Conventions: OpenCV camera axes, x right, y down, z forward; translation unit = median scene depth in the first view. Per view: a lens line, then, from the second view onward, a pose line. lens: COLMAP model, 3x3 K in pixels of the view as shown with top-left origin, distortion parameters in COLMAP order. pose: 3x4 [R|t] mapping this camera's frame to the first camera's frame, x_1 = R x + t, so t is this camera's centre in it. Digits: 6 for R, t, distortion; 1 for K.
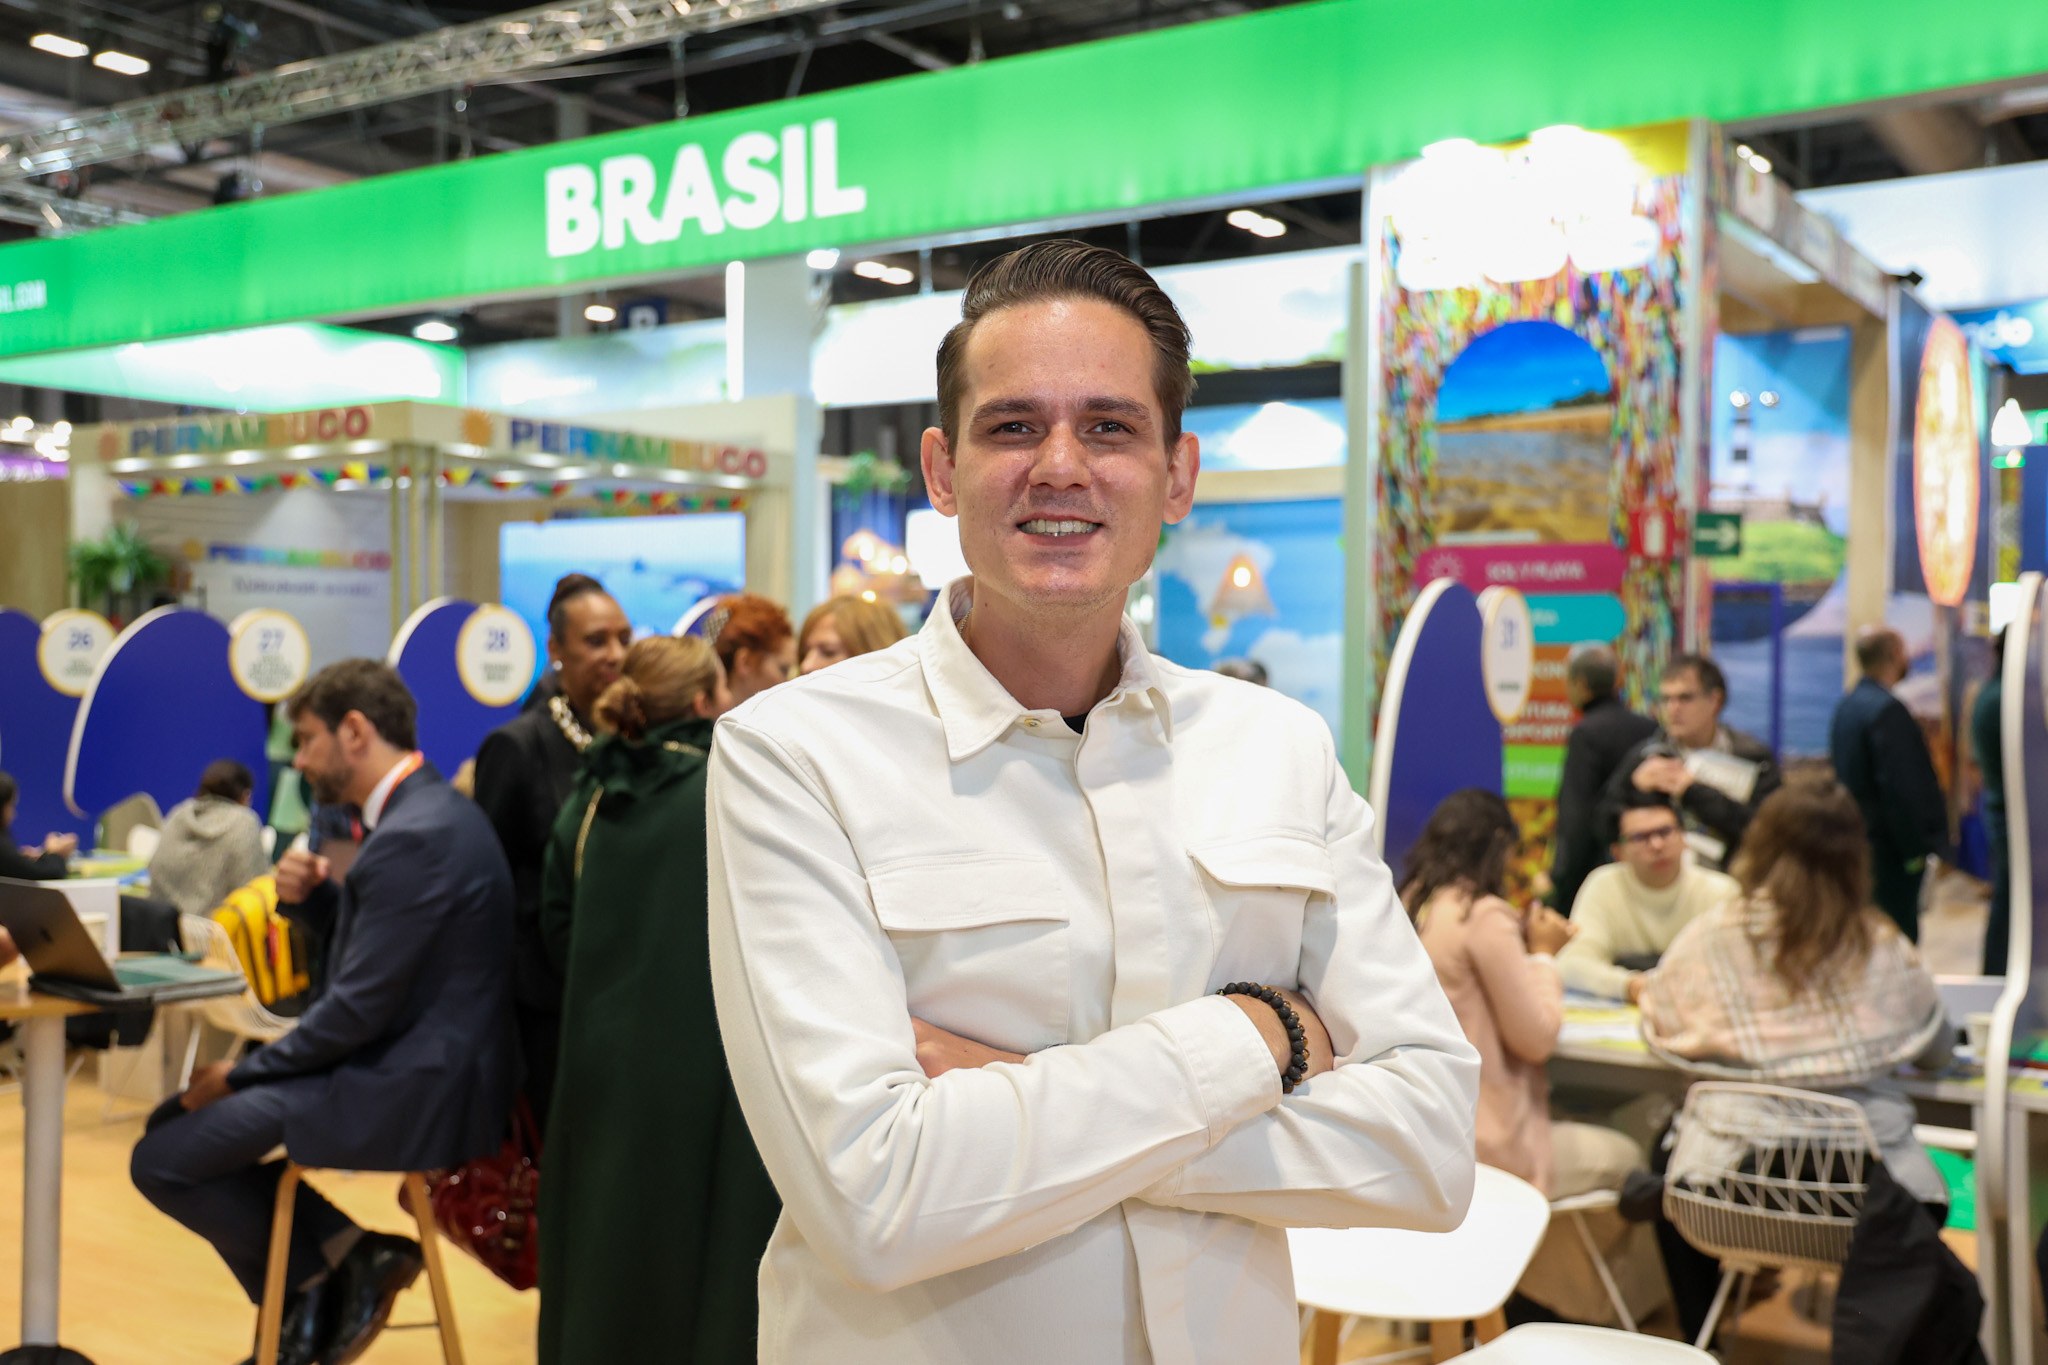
lens RADIAL K [[2073.9, 0, 1026.3], [0, 2073.9, 657.2], [0, 0, 1]] dist [0.088945, 0.003133]
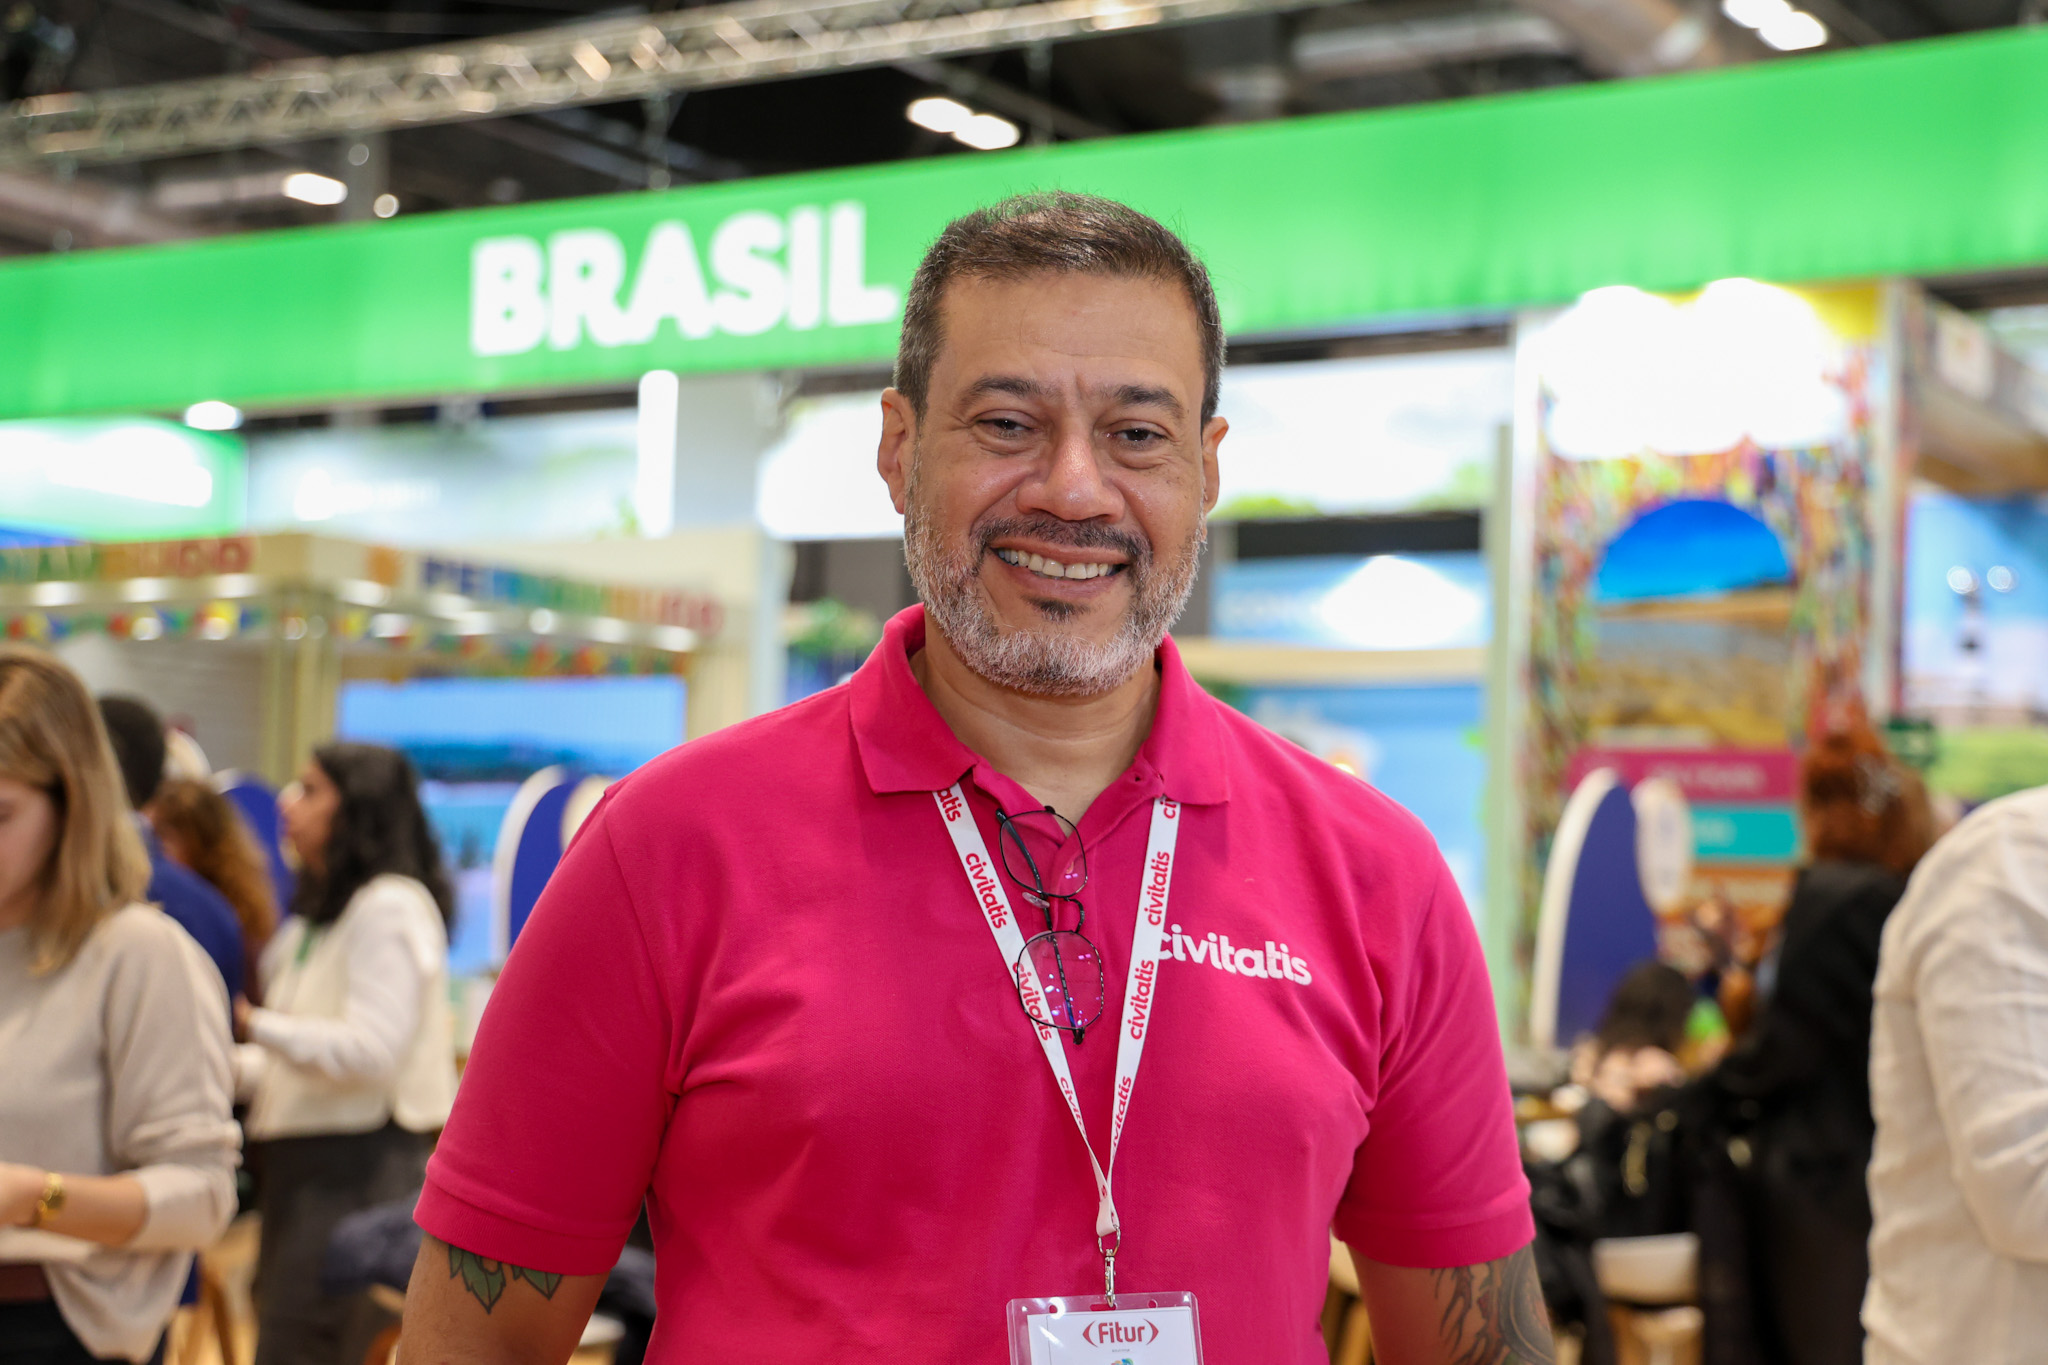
lens RADIAL K [[3205.8, 0, 1024.0], [0, 3205.8, 682.5], [0, 0, 1]] dist [0.268708, -0.014820]
pose [[0.999357, 0.027042, 0.023535, -0.071989], [-0.025357, 0.997285, -0.069133, 0.019255], [-0.025340, 0.068492, 0.997330, -0.339647]]
